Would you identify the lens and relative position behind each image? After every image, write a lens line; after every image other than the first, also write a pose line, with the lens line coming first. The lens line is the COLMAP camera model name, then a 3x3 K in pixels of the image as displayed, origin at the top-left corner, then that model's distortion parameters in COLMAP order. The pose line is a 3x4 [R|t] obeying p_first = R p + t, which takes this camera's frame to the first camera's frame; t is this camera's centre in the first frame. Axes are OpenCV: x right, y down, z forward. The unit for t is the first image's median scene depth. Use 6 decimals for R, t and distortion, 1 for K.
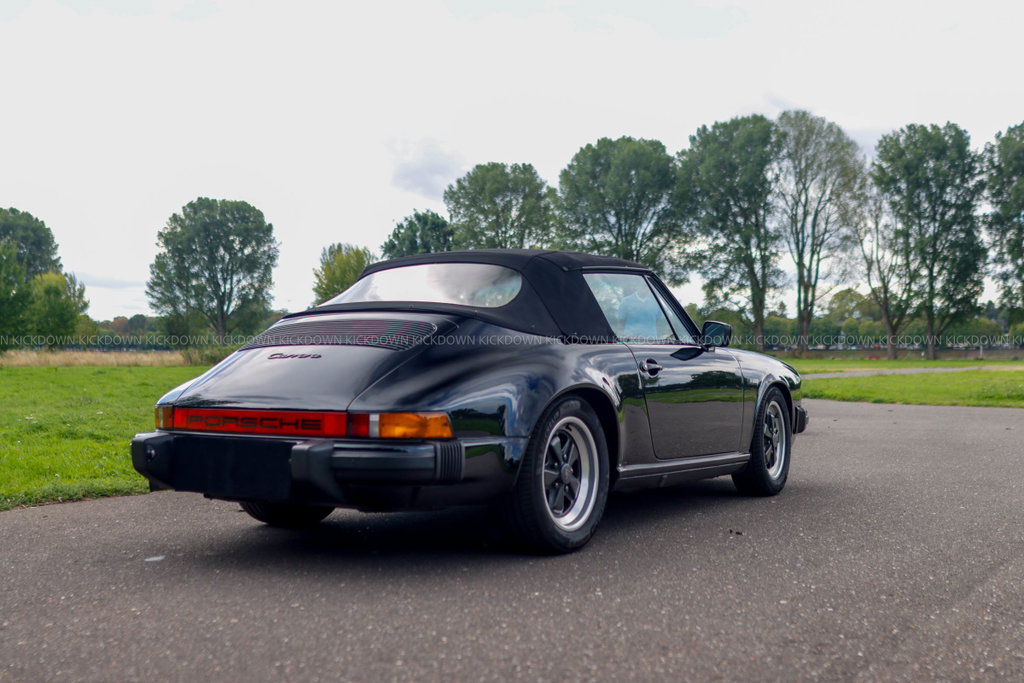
lens RADIAL K [[1178.3, 0, 512.1], [0, 1178.3, 341.8], [0, 0, 1]] dist [-0.029604, 0.000000]
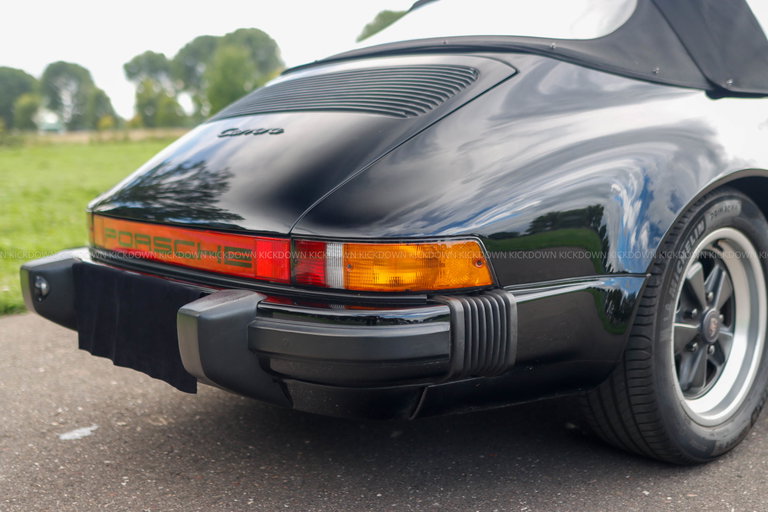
lens RADIAL K [[883.7, 0, 380.6], [0, 883.7, 258.3], [0, 0, 1]] dist [-0.029604, 0.000000]
pose [[0.962913, 0.015070, -0.269392, 0.005085], [0.027395, 0.987819, 0.153180, 0.008425], [0.268419, -0.154879, 0.950770, 0.562275]]
